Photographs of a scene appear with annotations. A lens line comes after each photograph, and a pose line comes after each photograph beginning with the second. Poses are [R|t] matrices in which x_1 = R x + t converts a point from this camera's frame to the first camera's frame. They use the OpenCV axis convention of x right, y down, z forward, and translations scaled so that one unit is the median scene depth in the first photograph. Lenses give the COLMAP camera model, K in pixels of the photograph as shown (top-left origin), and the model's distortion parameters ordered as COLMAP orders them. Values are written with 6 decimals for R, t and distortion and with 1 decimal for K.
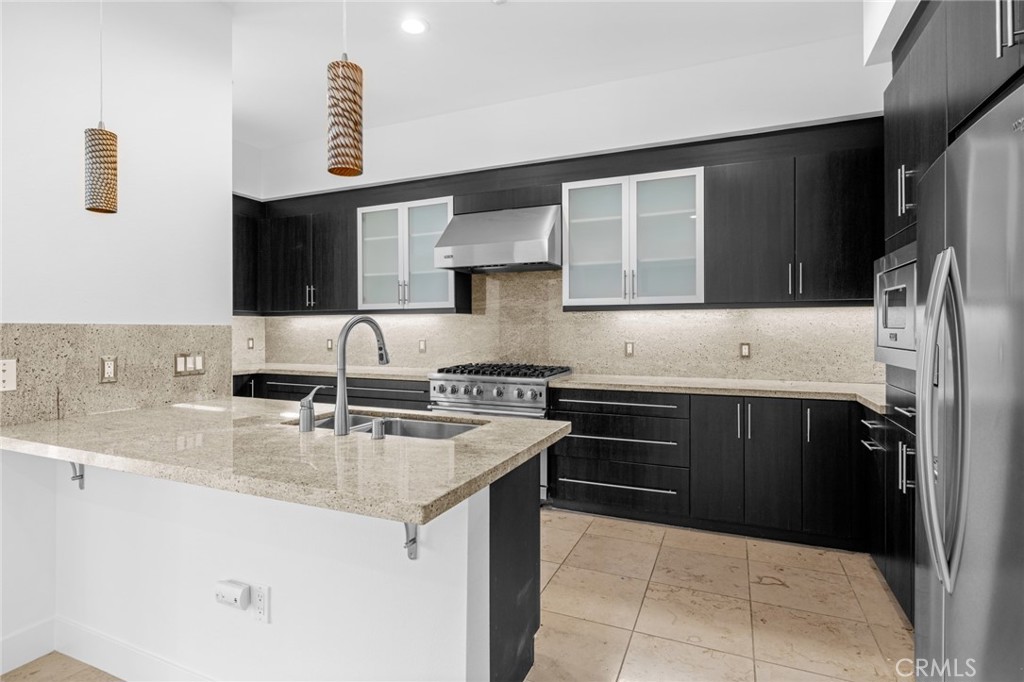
lens RADIAL K [[524.1, 0, 502.8], [0, 524.1, 332.4], [0, 0, 1]] dist [-0.011740, -0.000174]
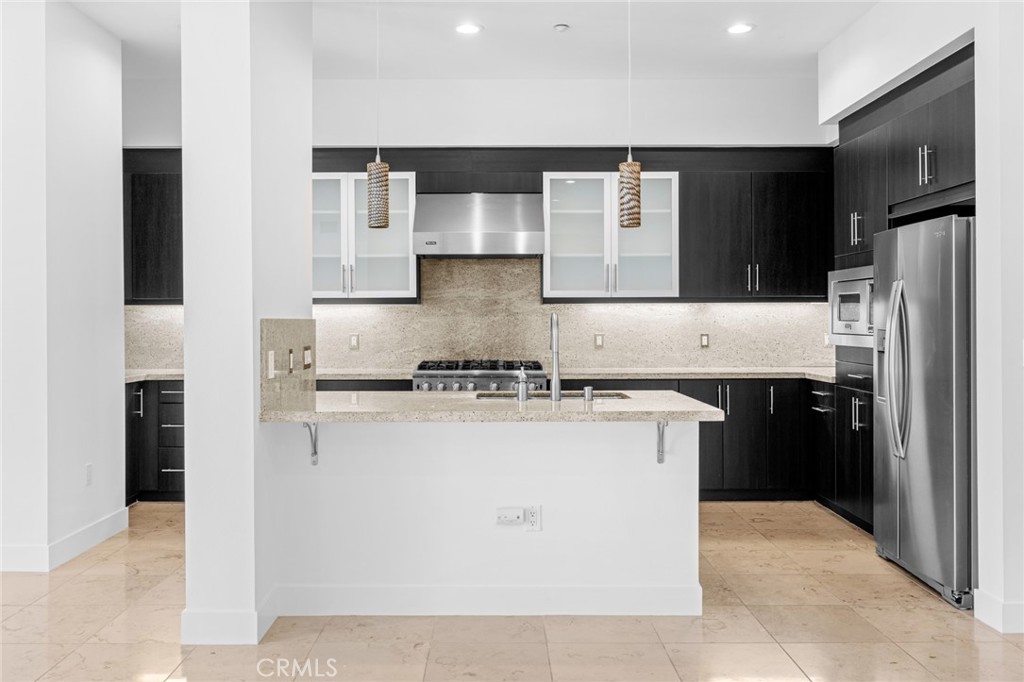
lens RADIAL K [[876.2, 0, 514.4], [0, 876.2, 321.6], [0, 0, 1]] dist [-0.012205, 0.004148]
pose [[0.910650, -0.002999, 0.413168, -0.678391], [0.004646, 0.999985, -0.002981, -0.001406], [-0.413153, 0.004634, 0.910650, -0.516576]]
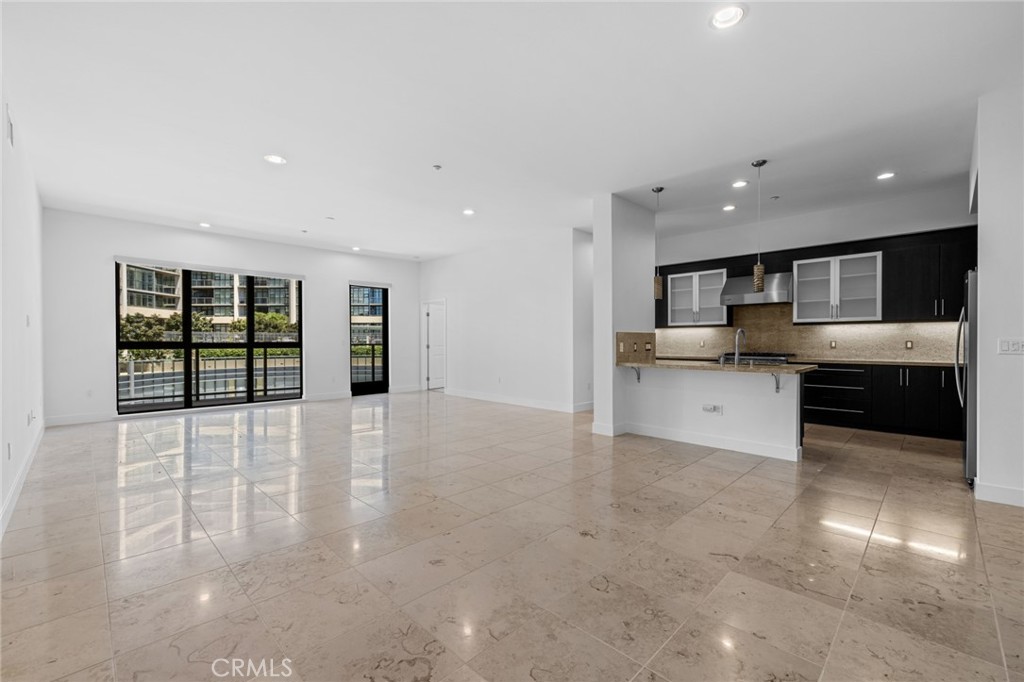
lens RADIAL K [[431.3, 0, 501.8], [0, 431.3, 345.9], [0, 0, 1]] dist [0.001852, 0.000309]
pose [[0.929185, 0.003652, -0.369596, -0.344373], [0.000051, 0.999950, 0.010008, 0.023760], [0.369614, -0.009318, 0.929138, -1.047242]]
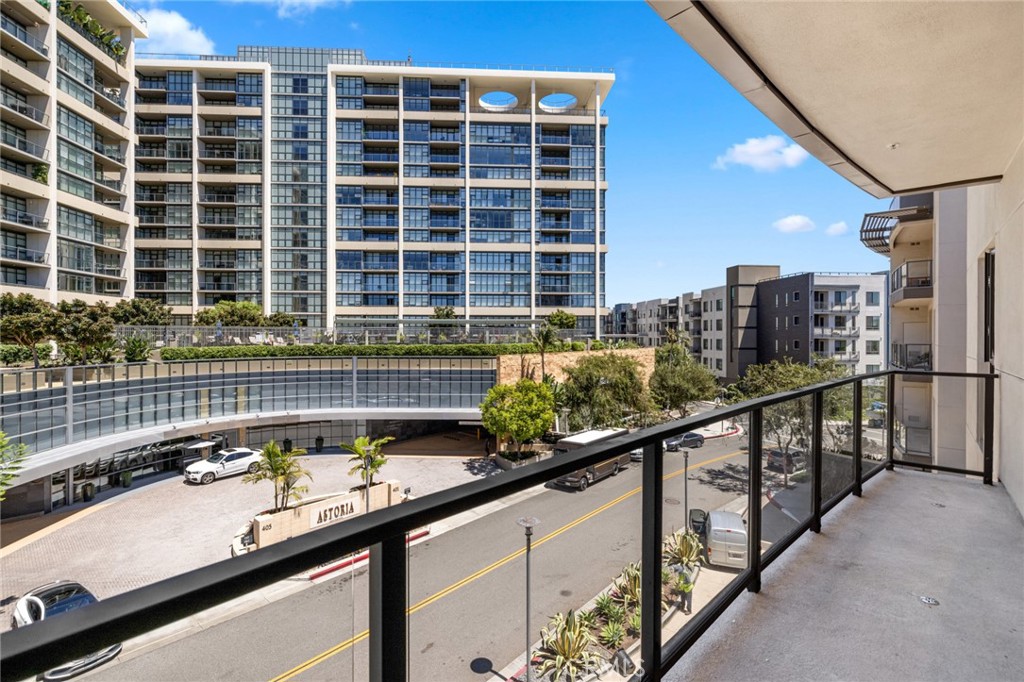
lens RADIAL K [[453.5, 0, 492.1], [0, 453.5, 338.2], [0, 0, 1]] dist [-0.007263, 0.000674]
pose [[0.952240, 0.003770, -0.305326, -2.901970], [-0.002202, 0.999983, 0.005477, -0.042304], [0.305341, -0.004543, 0.952232, 0.053056]]
